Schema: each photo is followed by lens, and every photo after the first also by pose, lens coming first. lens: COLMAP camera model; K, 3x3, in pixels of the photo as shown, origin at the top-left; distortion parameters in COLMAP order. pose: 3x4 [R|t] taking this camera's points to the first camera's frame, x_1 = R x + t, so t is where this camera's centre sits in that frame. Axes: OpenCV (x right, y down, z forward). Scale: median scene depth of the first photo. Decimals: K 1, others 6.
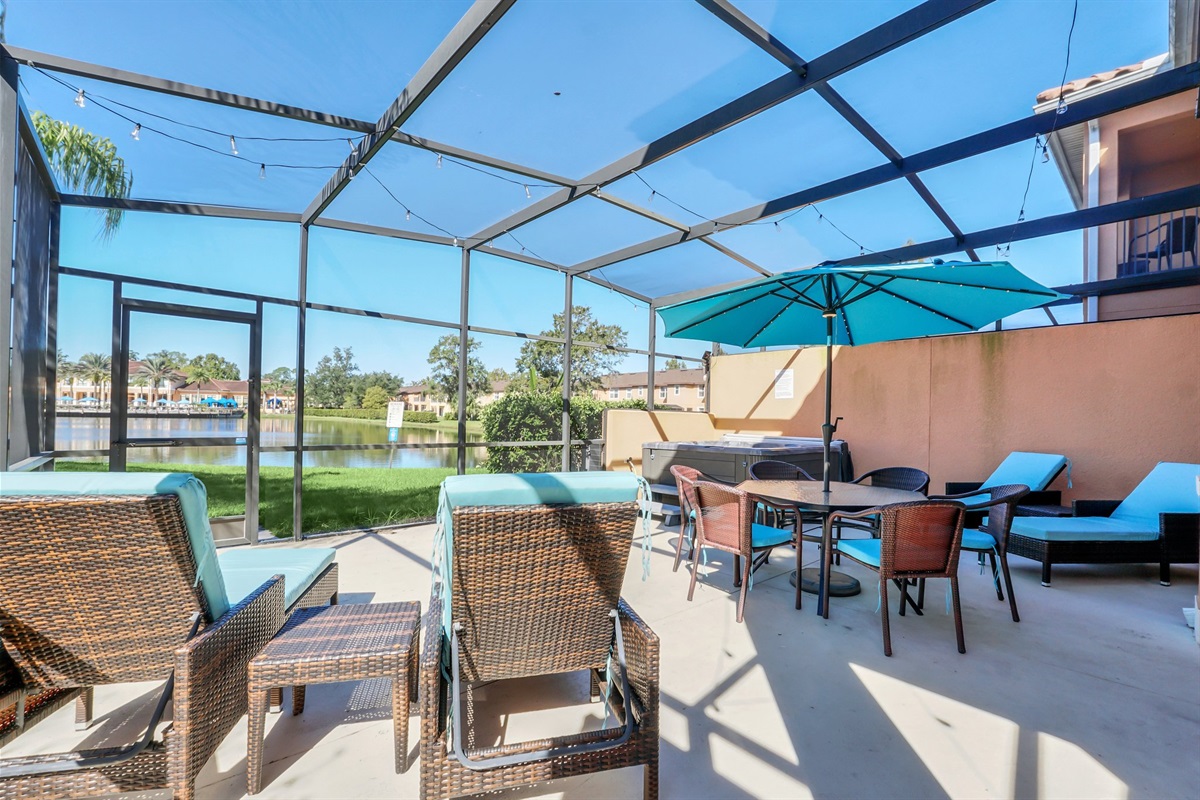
lens RADIAL K [[513.6, 0, 590.4], [0, 513.6, 404.3], [0, 0, 1]] dist [-0.004677, 0.000386]
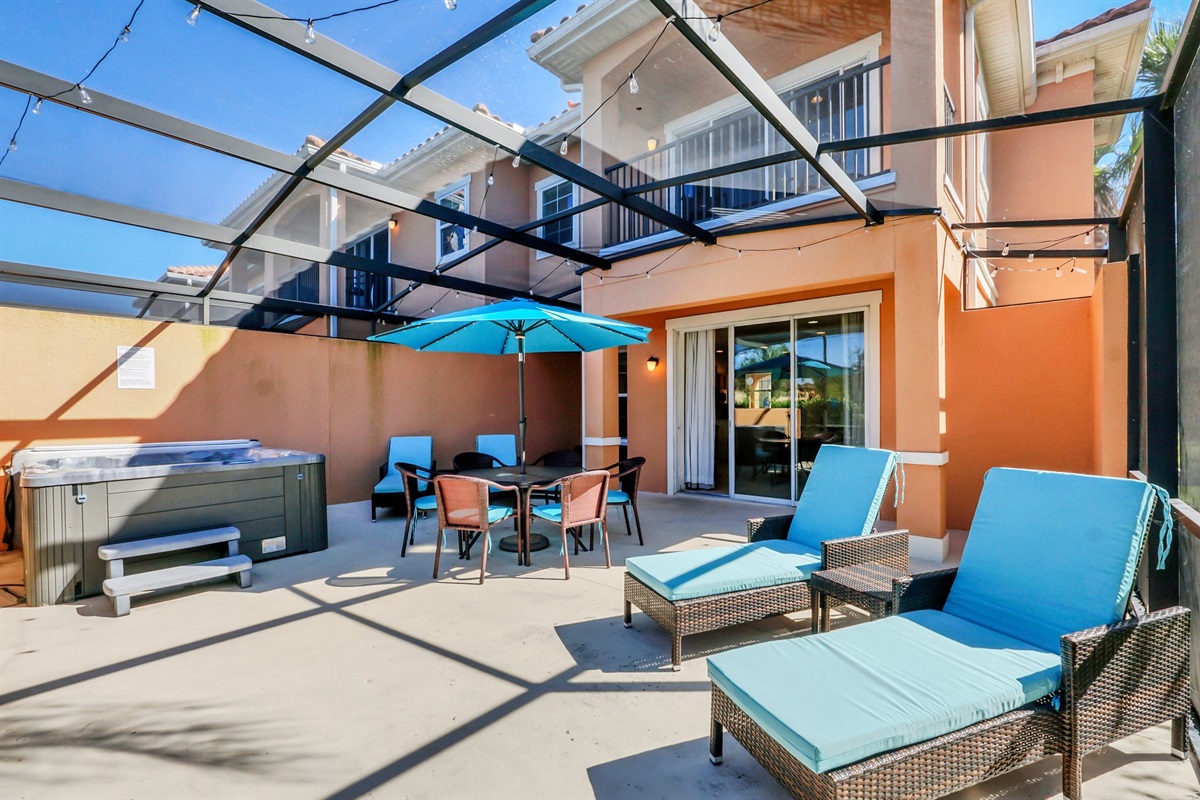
lens RADIAL K [[513.6, 0, 607.8], [0, 513.6, 412.1], [0, 0, 1]] dist [-0.004677, 0.000386]
pose [[-0.137333, -0.026512, 0.990170, -0.166448], [-0.022420, 0.999469, 0.023652, -0.004115], [-0.990271, -0.018952, -0.137855, 0.188961]]
